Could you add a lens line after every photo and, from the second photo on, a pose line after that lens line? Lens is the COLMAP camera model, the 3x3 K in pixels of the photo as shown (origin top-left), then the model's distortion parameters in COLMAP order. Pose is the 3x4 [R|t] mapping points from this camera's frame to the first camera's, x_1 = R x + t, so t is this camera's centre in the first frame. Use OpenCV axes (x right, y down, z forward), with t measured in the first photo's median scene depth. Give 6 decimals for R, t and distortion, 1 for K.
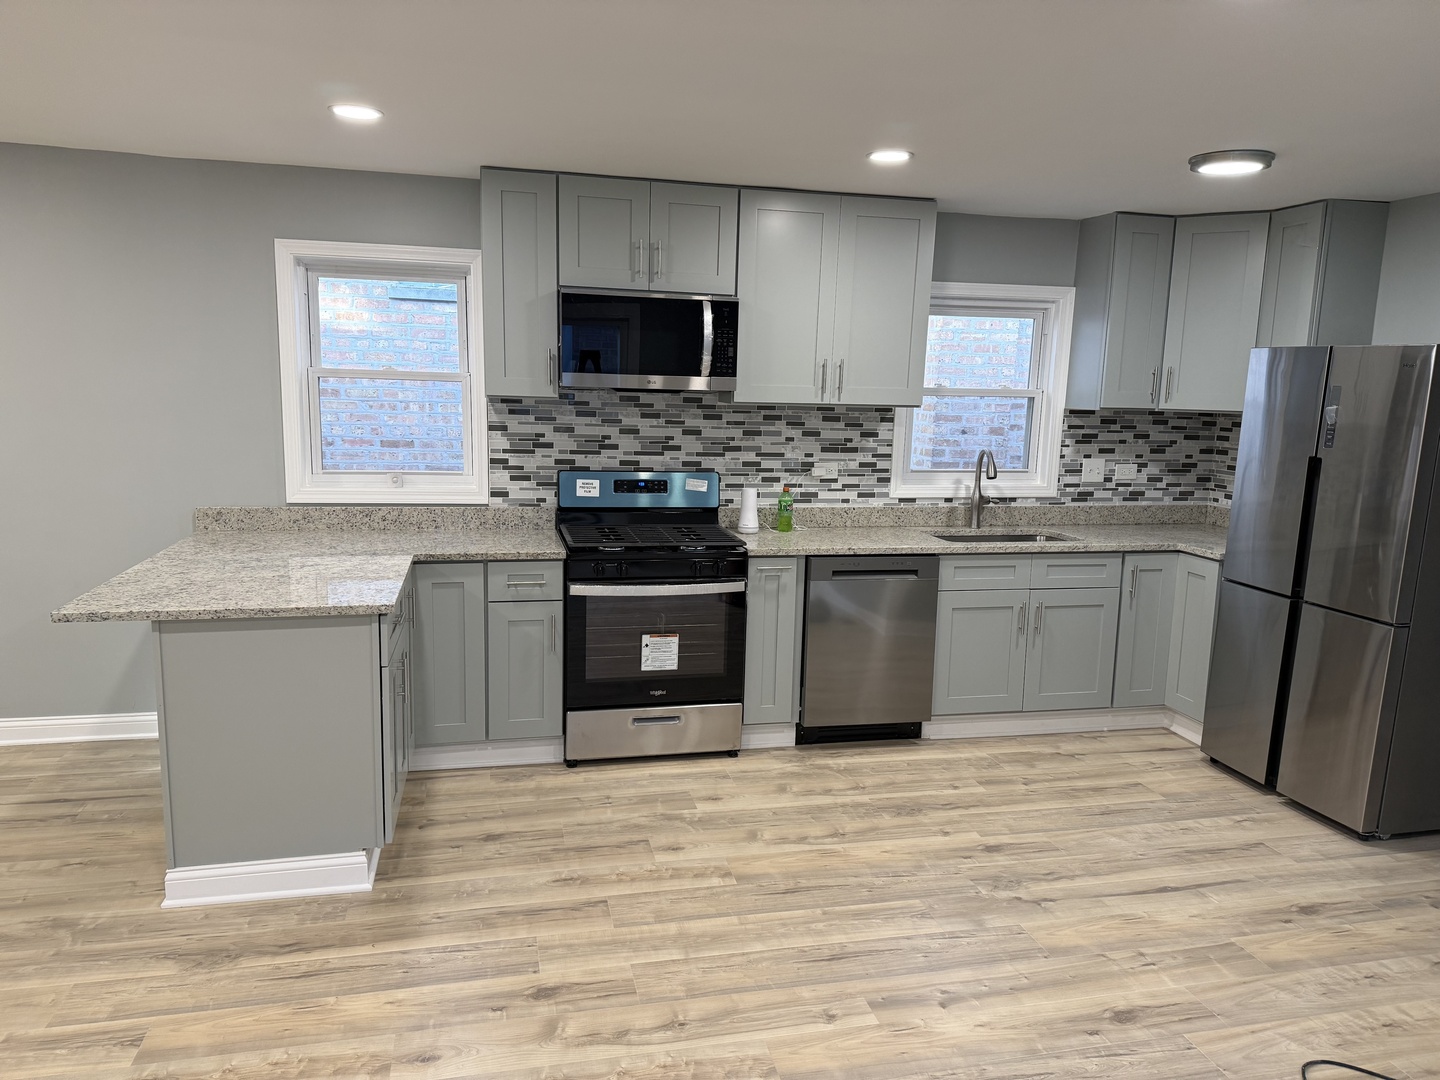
lens RADIAL K [[991.8, 0, 652.4], [0, 991.8, 533.2], [0, 0, 1]] dist [0.046898, -0.053443]
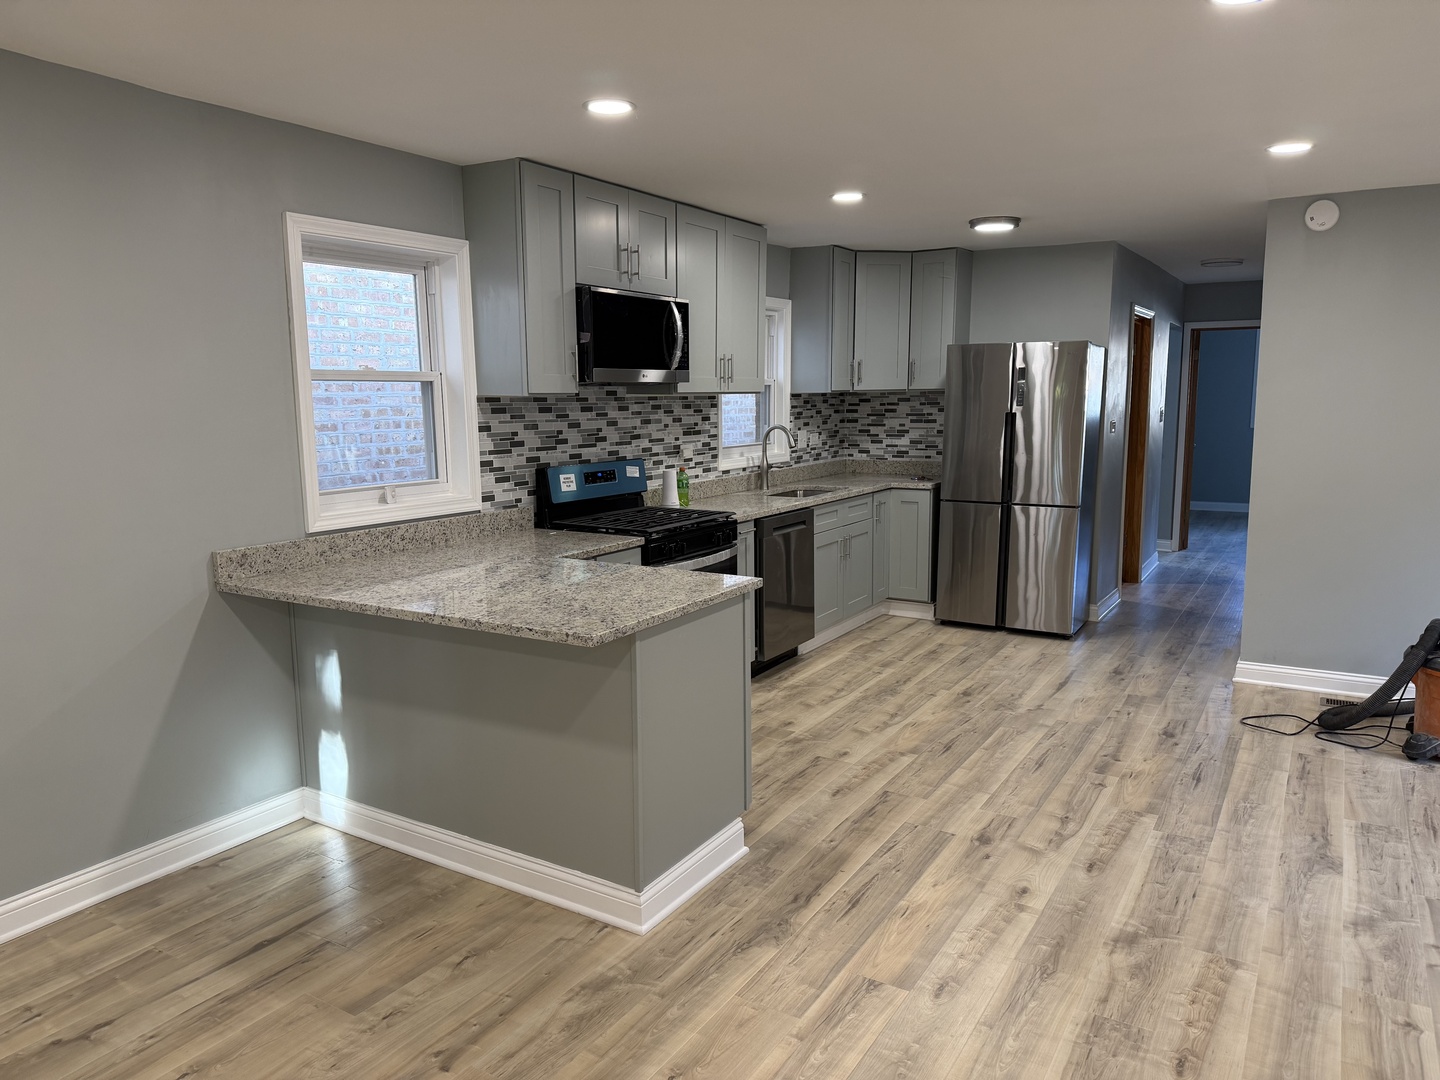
lens RADIAL K [[991.8, 0, 720.0], [0, 991.8, 544.3], [0, 0, 1]] dist [0.046898, -0.053443]
pose [[0.707154, -0.140606, 0.692938, -0.766938], [0.136296, 0.988755, 0.061539, -0.027907], [-0.693798, 0.050928, 0.718366, 0.188367]]
